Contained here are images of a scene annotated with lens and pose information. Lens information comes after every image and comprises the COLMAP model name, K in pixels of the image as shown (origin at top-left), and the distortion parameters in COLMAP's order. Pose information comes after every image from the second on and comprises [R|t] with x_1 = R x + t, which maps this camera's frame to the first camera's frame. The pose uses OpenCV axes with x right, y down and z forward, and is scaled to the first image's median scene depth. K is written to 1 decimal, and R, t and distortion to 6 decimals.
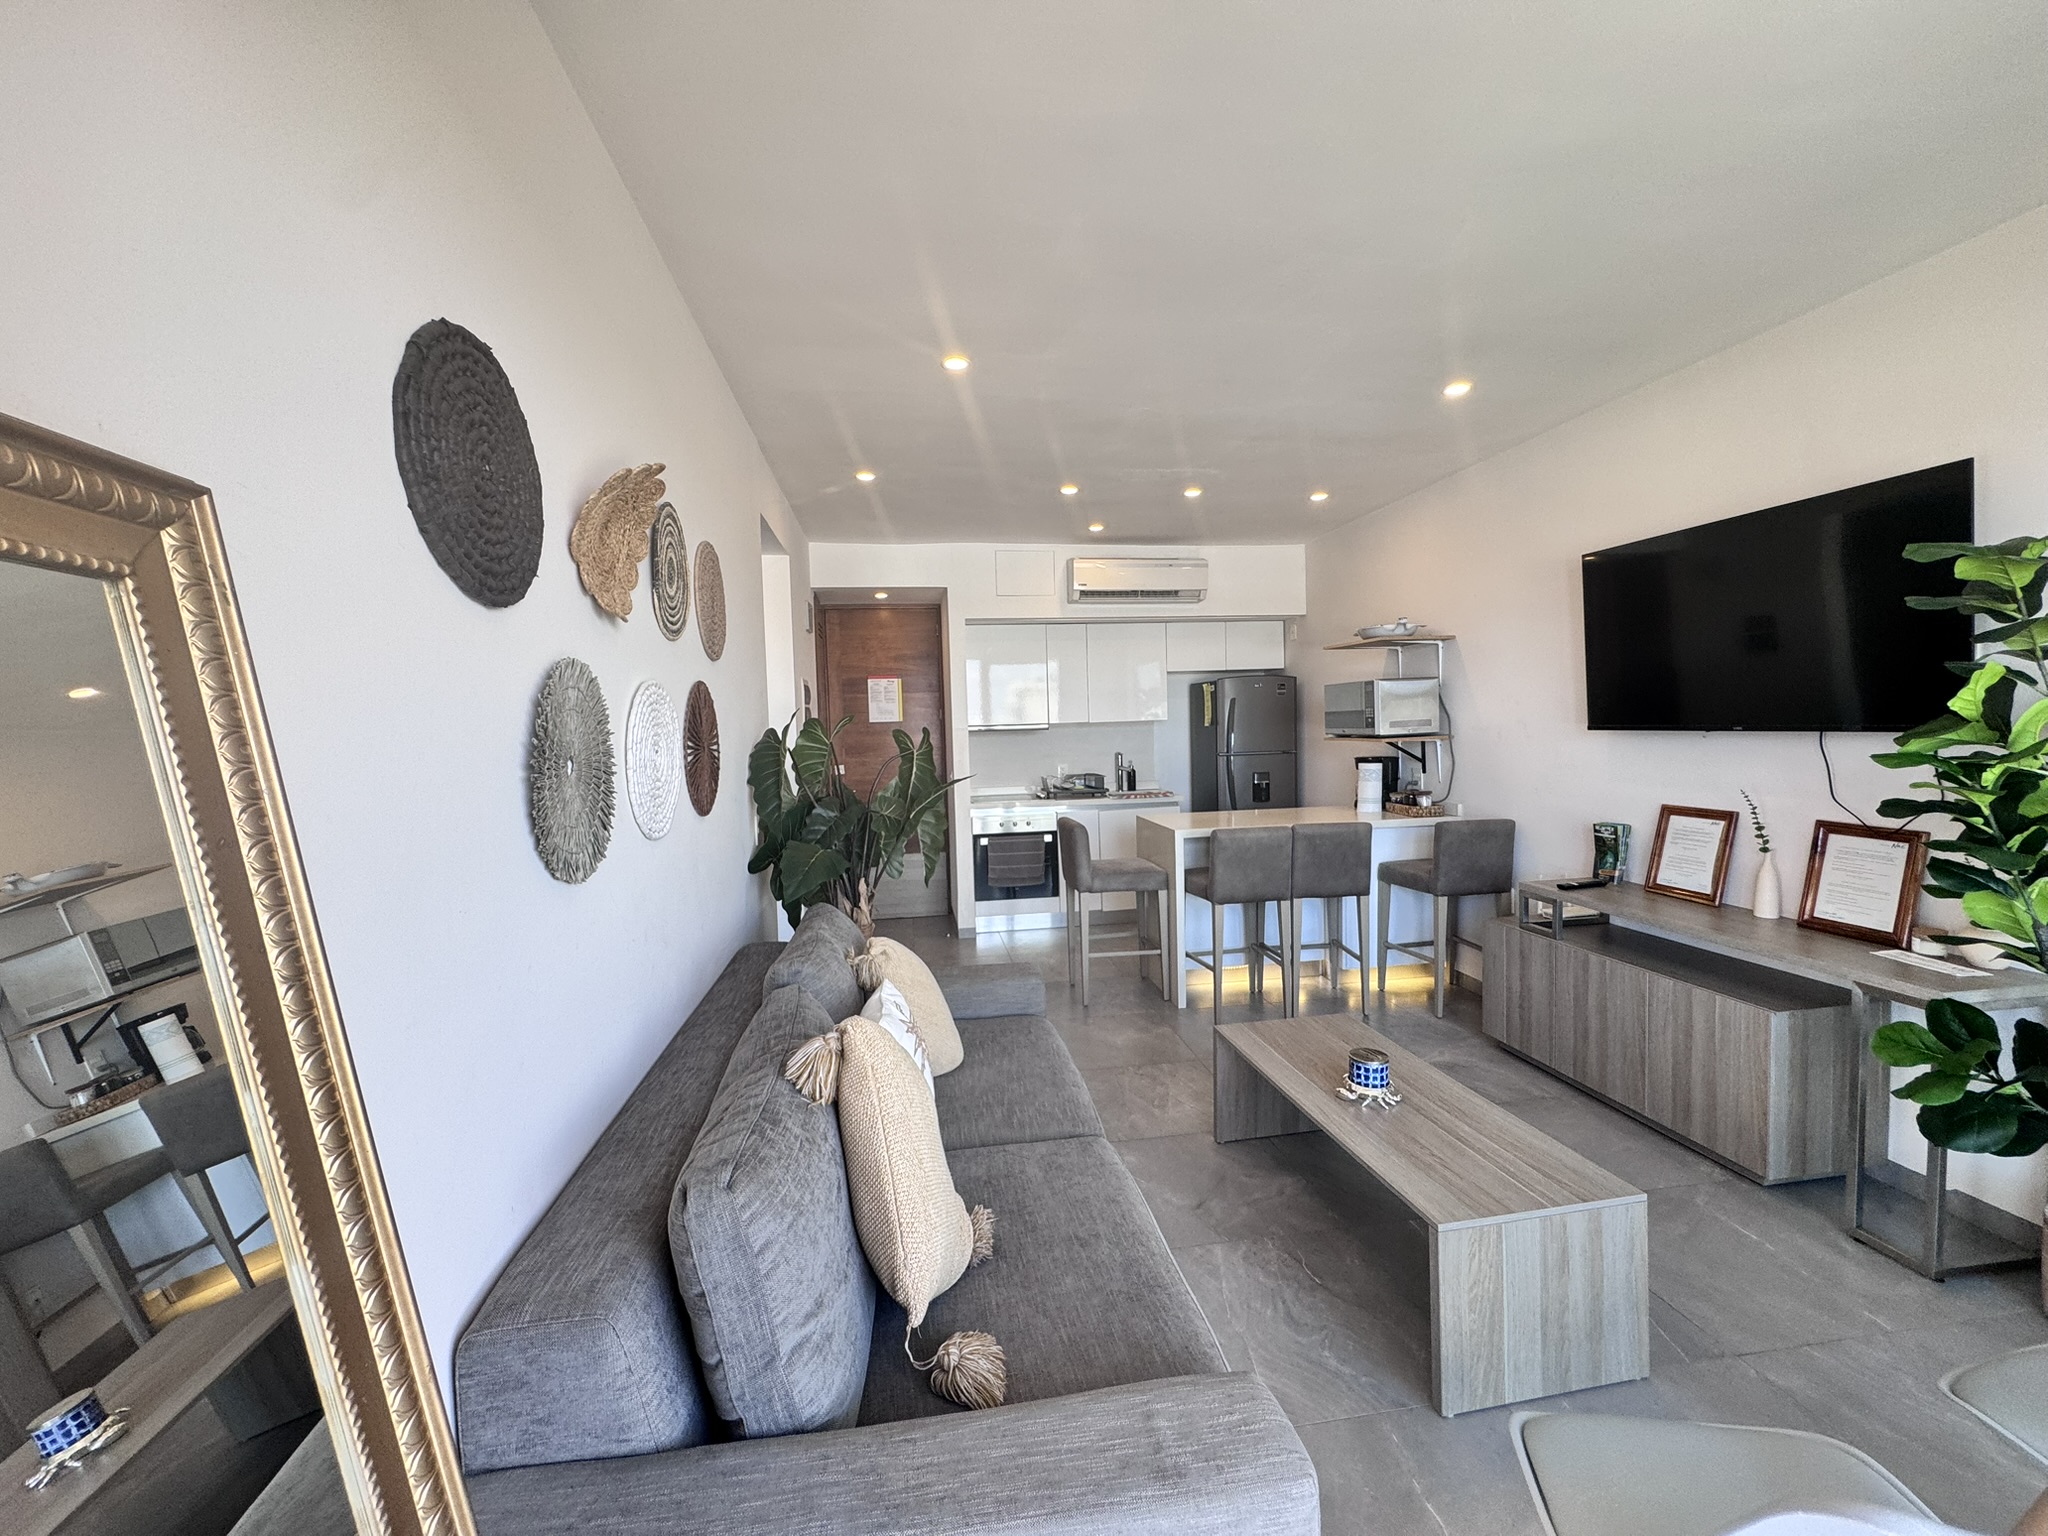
lens RADIAL K [[823.9, 0, 1022.2], [0, 823.9, 766.6], [0, 0, 1]] dist [-0.001402, 0.000396]
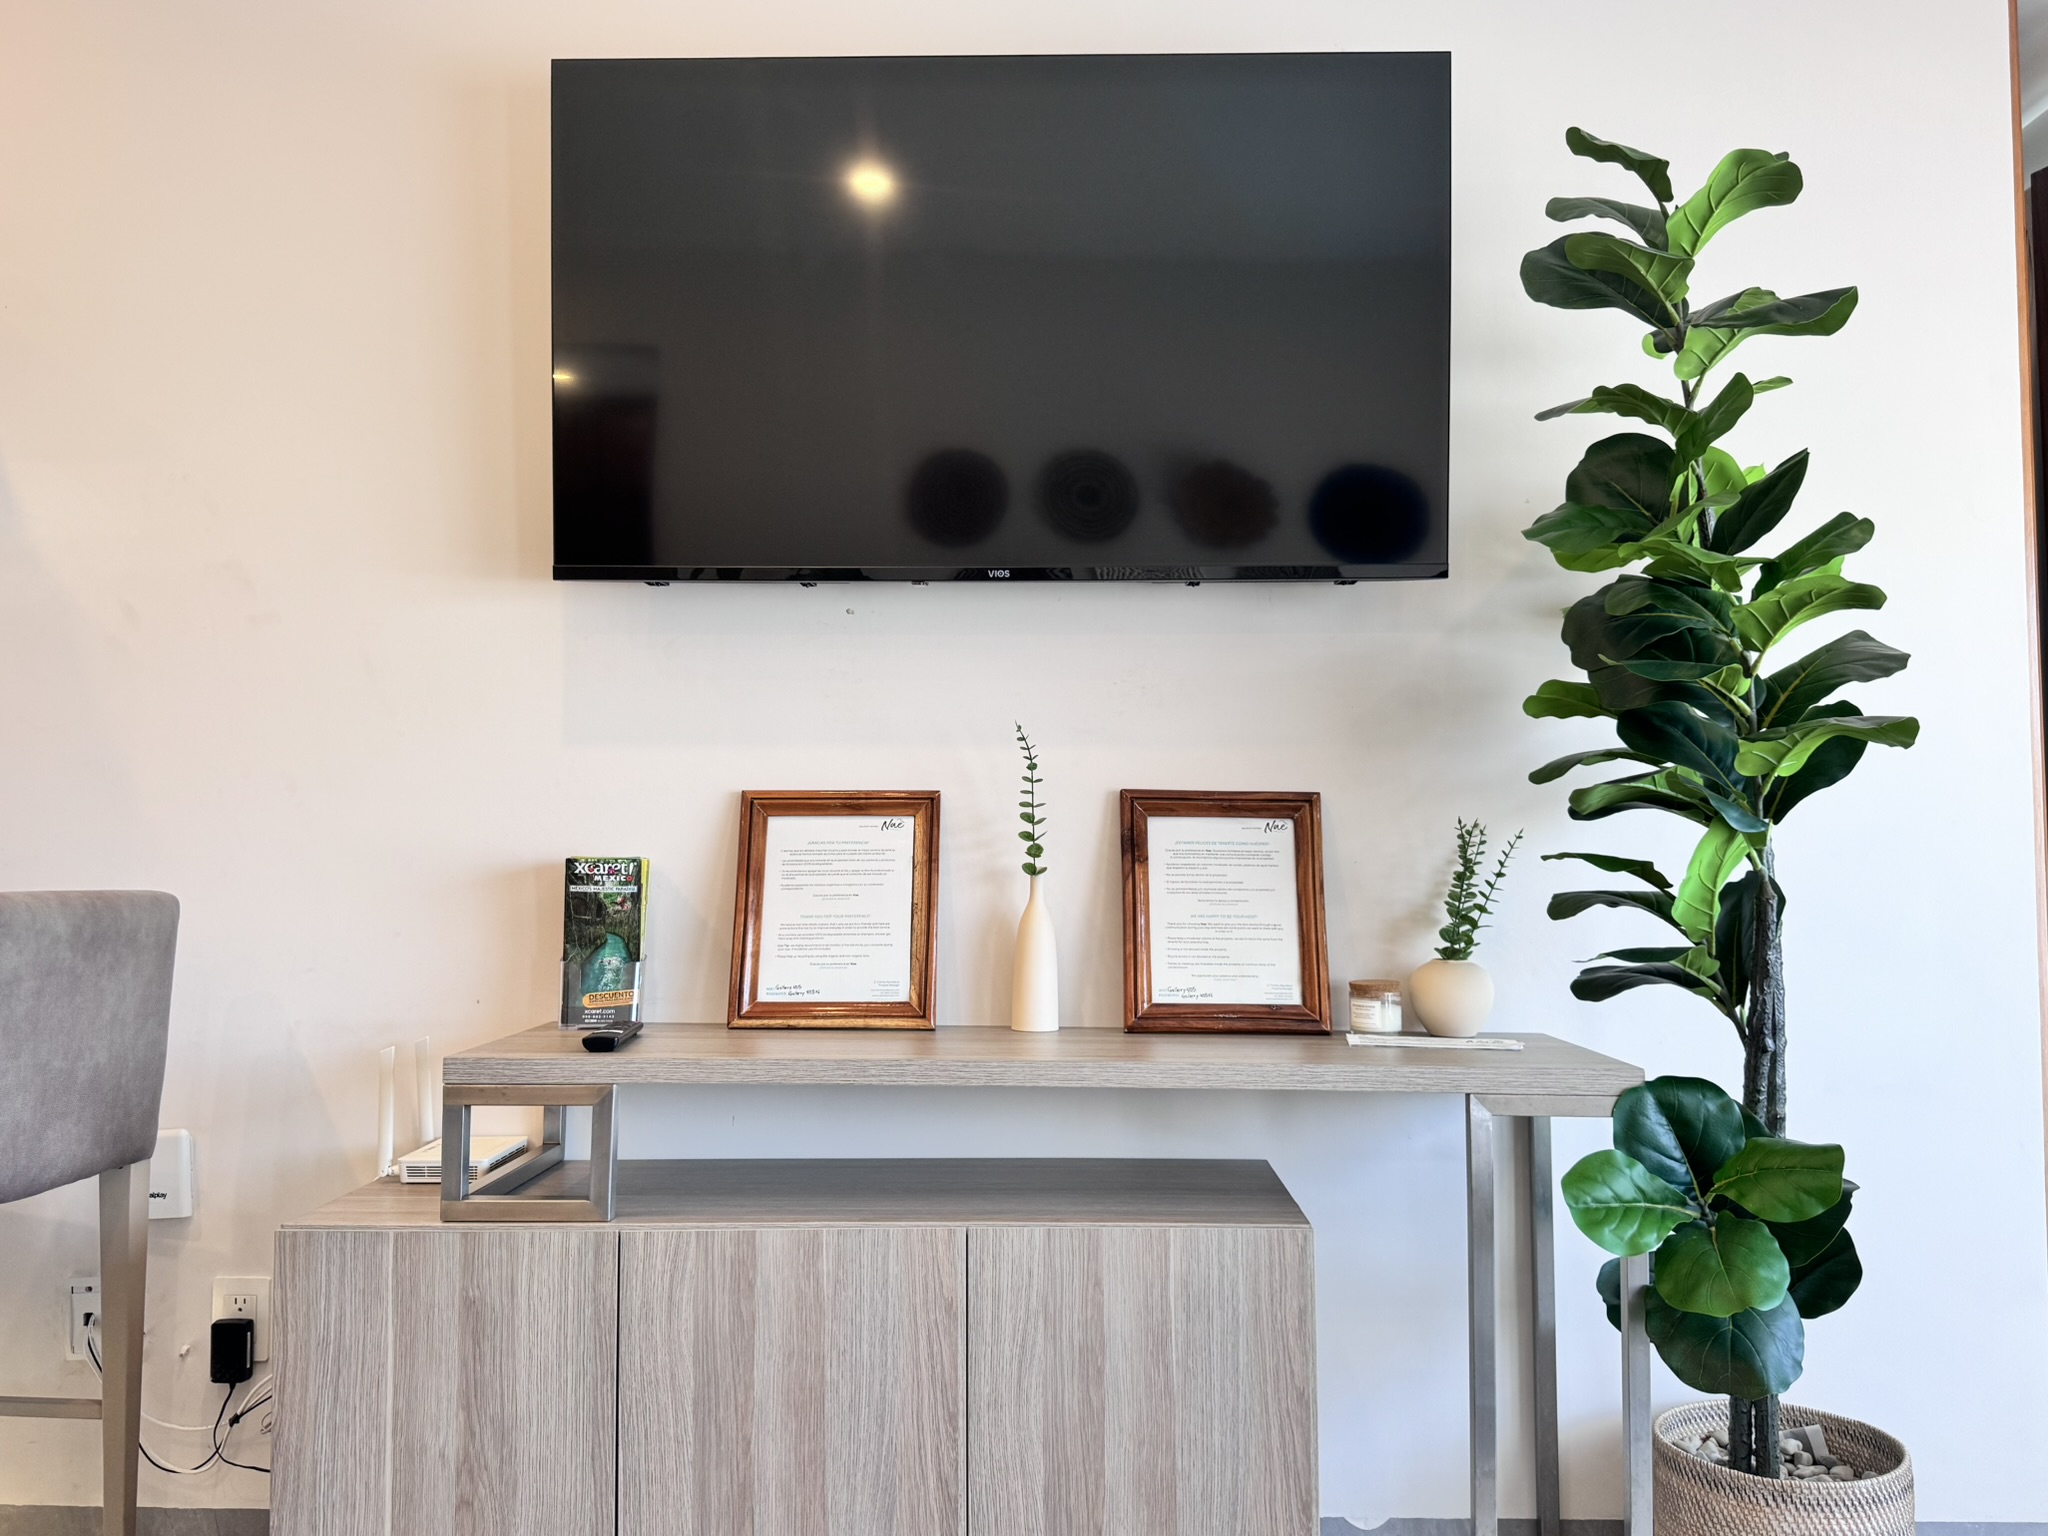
lens RADIAL K [[1632.0, 0, 997.3], [0, 1632.0, 815.4], [0, 0, 1]] dist [0.047753, 0.001332]
pose [[0.132805, 0.038699, 0.990386, 0.055183], [0.047682, 0.997831, -0.045383, 0.090249], [-0.989995, 0.053251, 0.130672, 0.741409]]
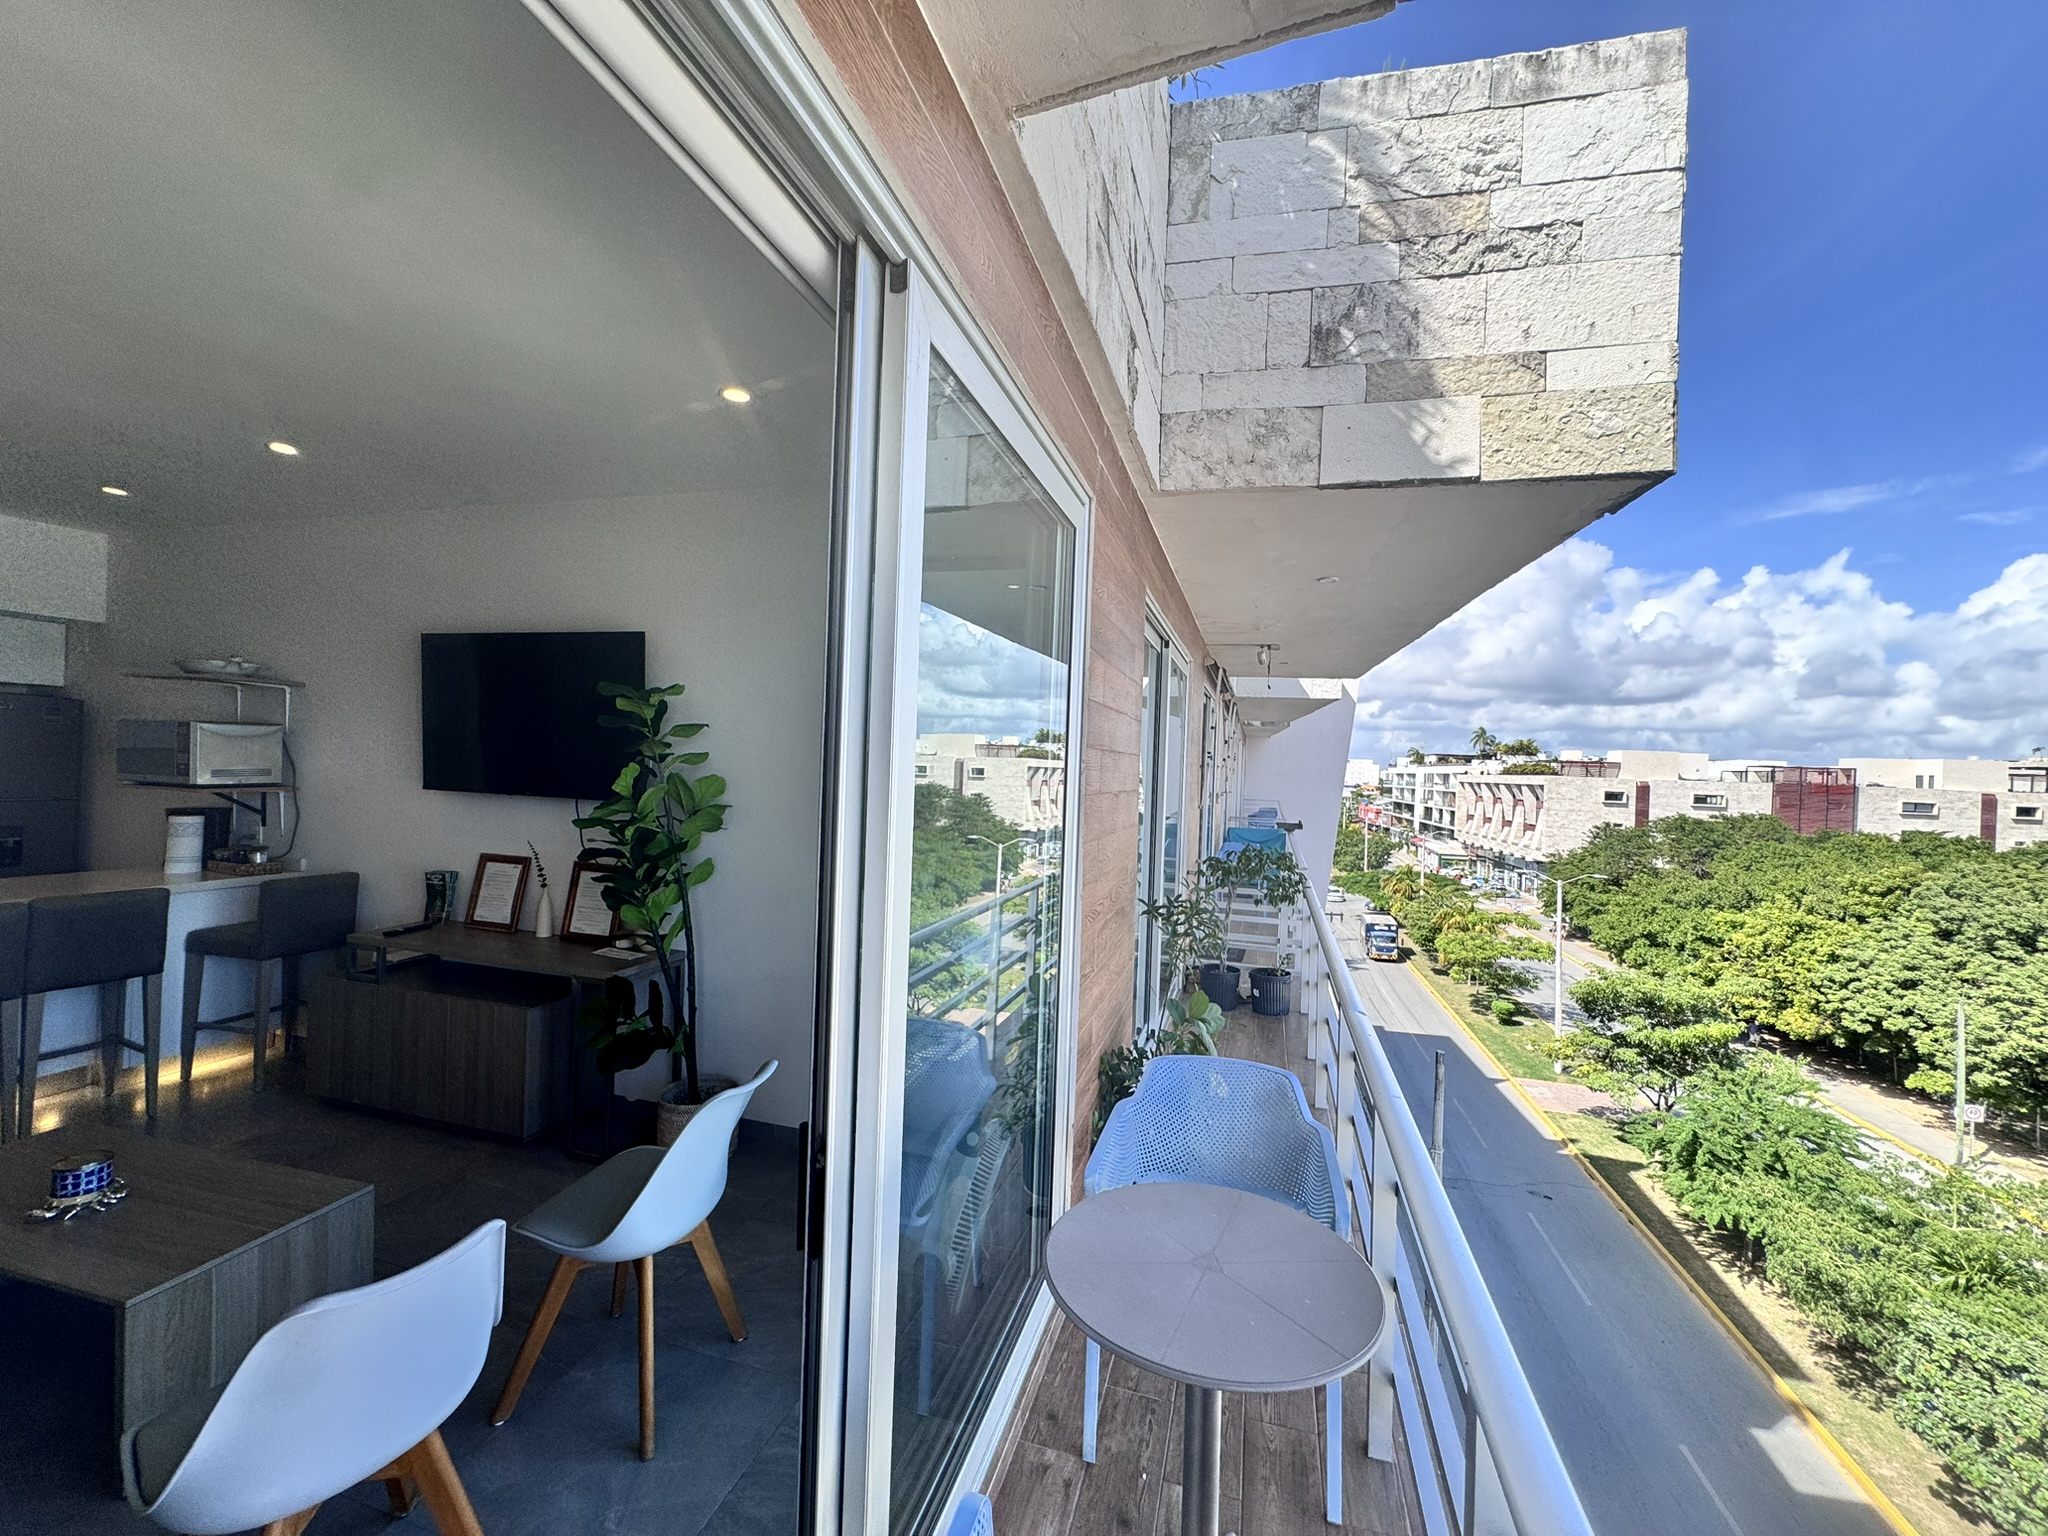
lens RADIAL K [[823.9, 0, 1026.0], [0, 823.9, 769.6], [0, 0, 1]] dist [-0.001402, 0.000396]
pose [[0.421445, 0.037859, 0.906063, 0.017481], [-0.002263, 0.999169, -0.040697, -0.027022], [-0.906851, 0.015102, 0.421181, -0.215573]]
